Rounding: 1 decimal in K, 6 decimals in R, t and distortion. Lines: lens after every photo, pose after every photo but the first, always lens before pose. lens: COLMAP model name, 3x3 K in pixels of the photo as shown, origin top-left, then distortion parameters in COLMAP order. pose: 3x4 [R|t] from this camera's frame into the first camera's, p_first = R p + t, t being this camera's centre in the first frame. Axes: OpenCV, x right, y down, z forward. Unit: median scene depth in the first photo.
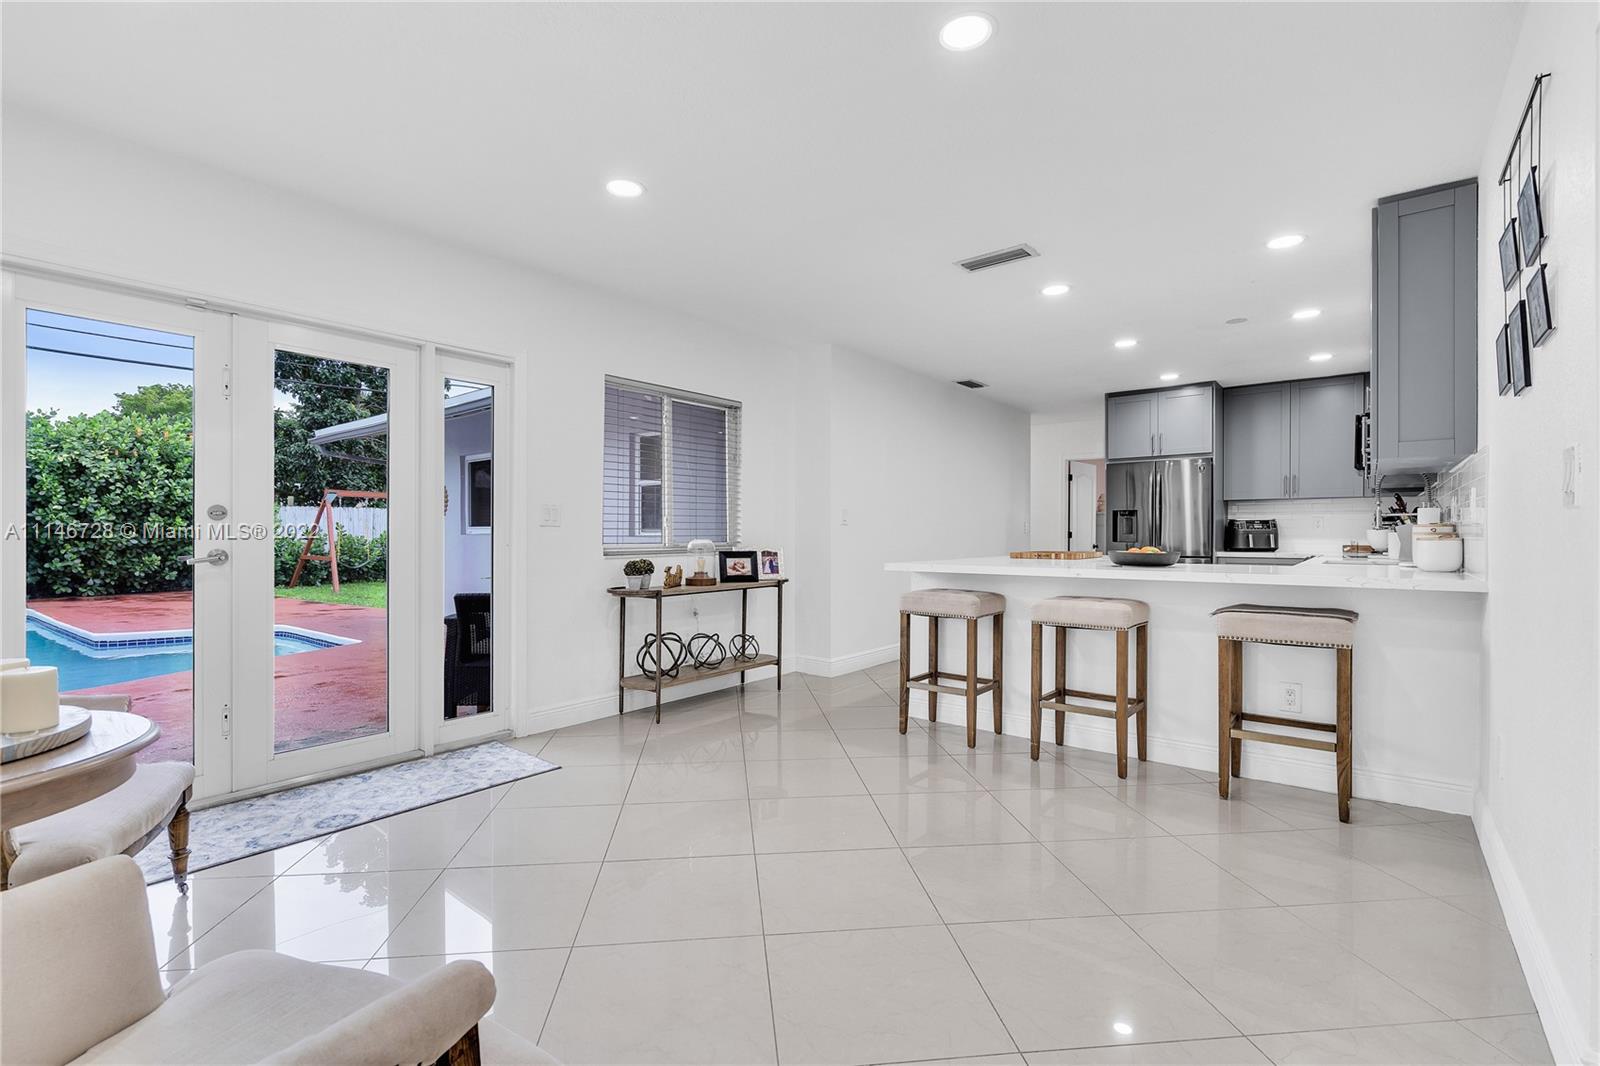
lens RADIAL K [[729.7, 0, 799.3], [0, 729.7, 533.2], [0, 0, 1]] dist [-0.006672, 0.003880]
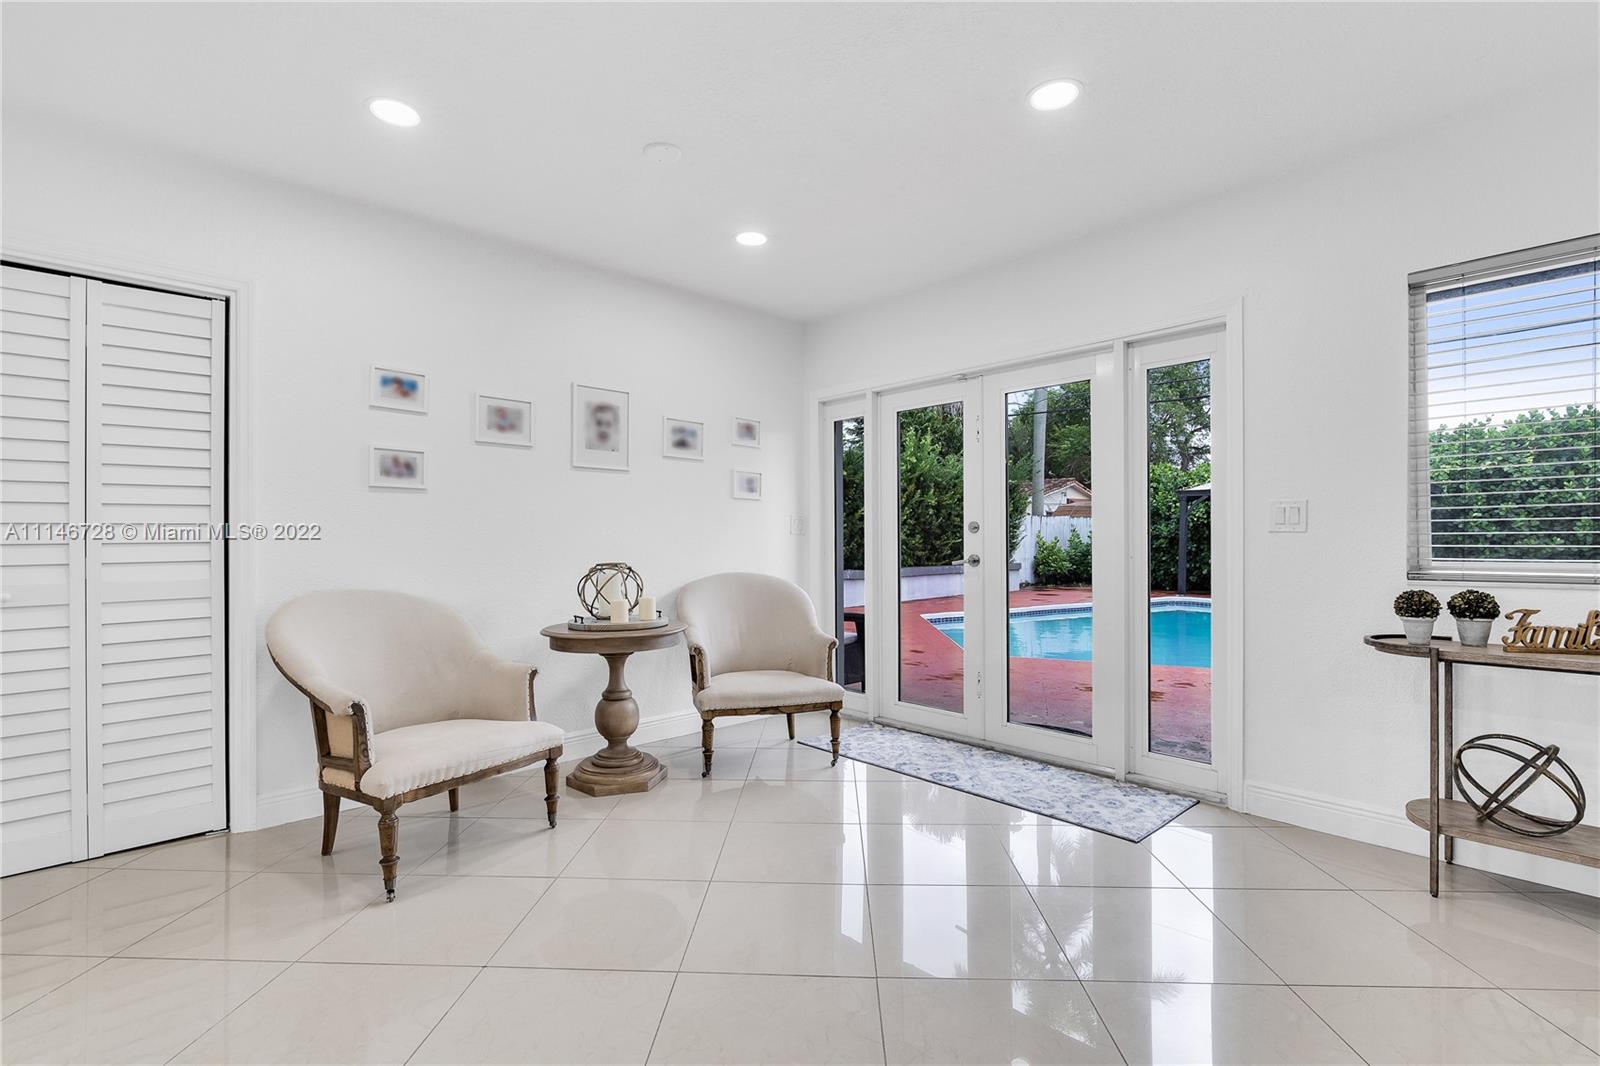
lens RADIAL K [[729.7, 0, 791.3], [0, 729.7, 533.9], [0, 0, 1]] dist [-0.006672, 0.003880]
pose [[-0.153890, -0.009837, -0.988039, 0.351030], [0.003336, 0.999940, -0.010475, -0.001713], [0.988082, -0.004908, -0.153848, 0.525320]]
